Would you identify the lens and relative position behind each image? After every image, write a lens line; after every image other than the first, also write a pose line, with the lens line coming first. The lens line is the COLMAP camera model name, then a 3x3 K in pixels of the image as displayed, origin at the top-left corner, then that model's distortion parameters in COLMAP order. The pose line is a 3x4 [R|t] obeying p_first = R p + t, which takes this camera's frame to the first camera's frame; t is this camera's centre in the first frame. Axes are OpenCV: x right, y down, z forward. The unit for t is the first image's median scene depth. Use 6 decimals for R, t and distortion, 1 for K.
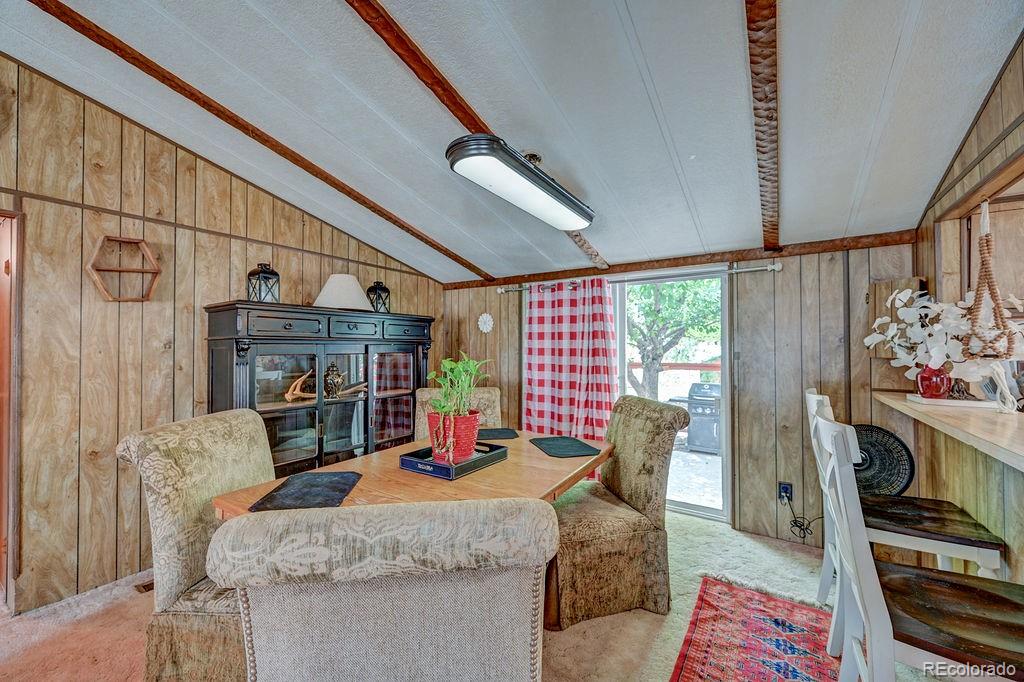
lens RADIAL K [[403.9, 0, 514.7], [0, 403.9, 341.0], [0, 0, 1]] dist [-0.002009, 0.000259]
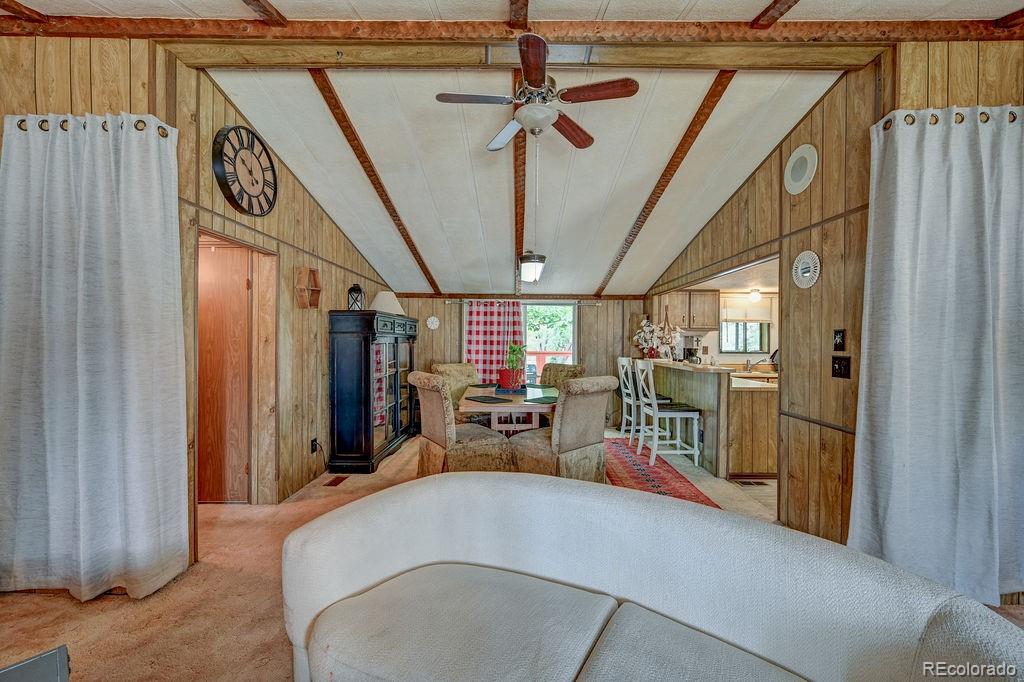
lens RADIAL K [[403.9, 0, 514.7], [0, 403.9, 341.0], [0, 0, 1]] dist [-0.002009, 0.000259]
pose [[0.838057, 0.005227, 0.545558, -1.094040], [-0.016091, 0.999756, 0.015140, -0.009120], [-0.545345, -0.021466, 0.837937, -0.704689]]
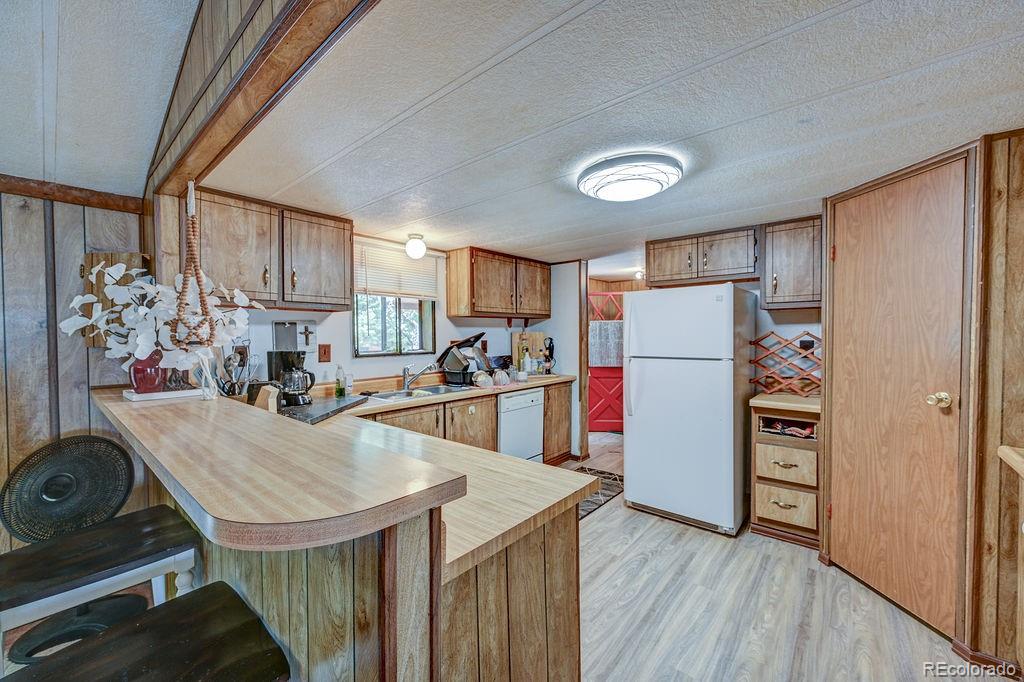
lens RADIAL K [[403.9, 0, 514.7], [0, 403.9, 341.0], [0, 0, 1]] dist [-0.002009, 0.000259]
pose [[0.124220, -0.018159, 0.992089, 0.221446], [-0.012306, 0.999727, 0.019840, 0.002865], [-0.992178, -0.014673, 0.123962, 0.085681]]
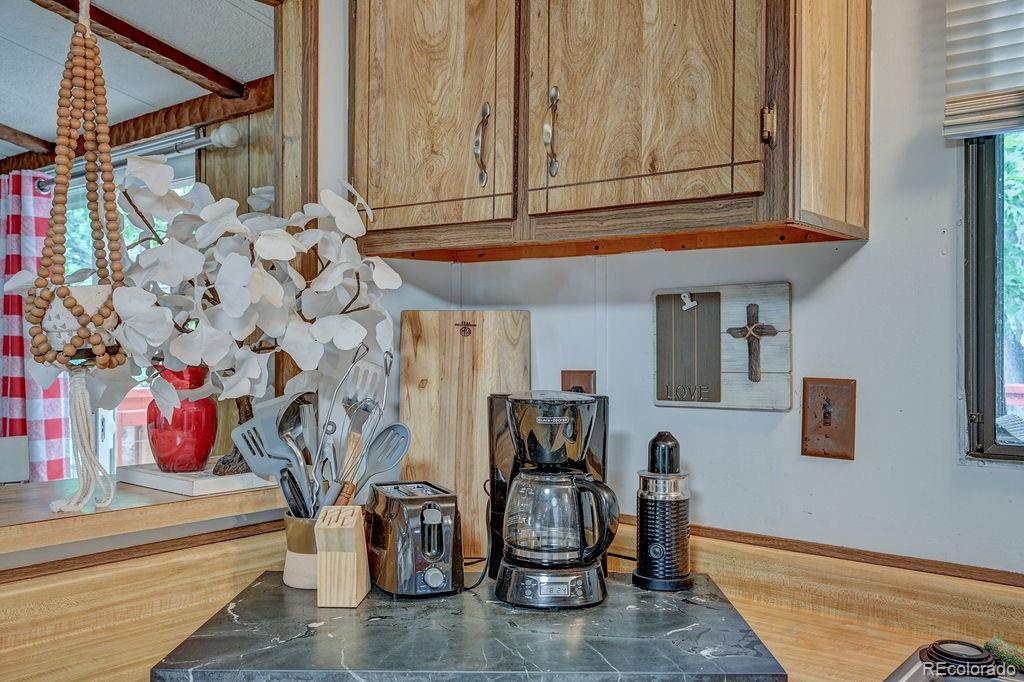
lens RADIAL K [[893.7, 0, 512.0], [0, 893.7, 341.0], [0, 0, 1]] dist [-0.002504, -0.002659]
pose [[0.995692, 0.004662, -0.092606, 1.180831], [-0.003628, 0.999929, 0.011331, 0.010166], [0.092652, -0.010946, 0.995638, 0.157462]]
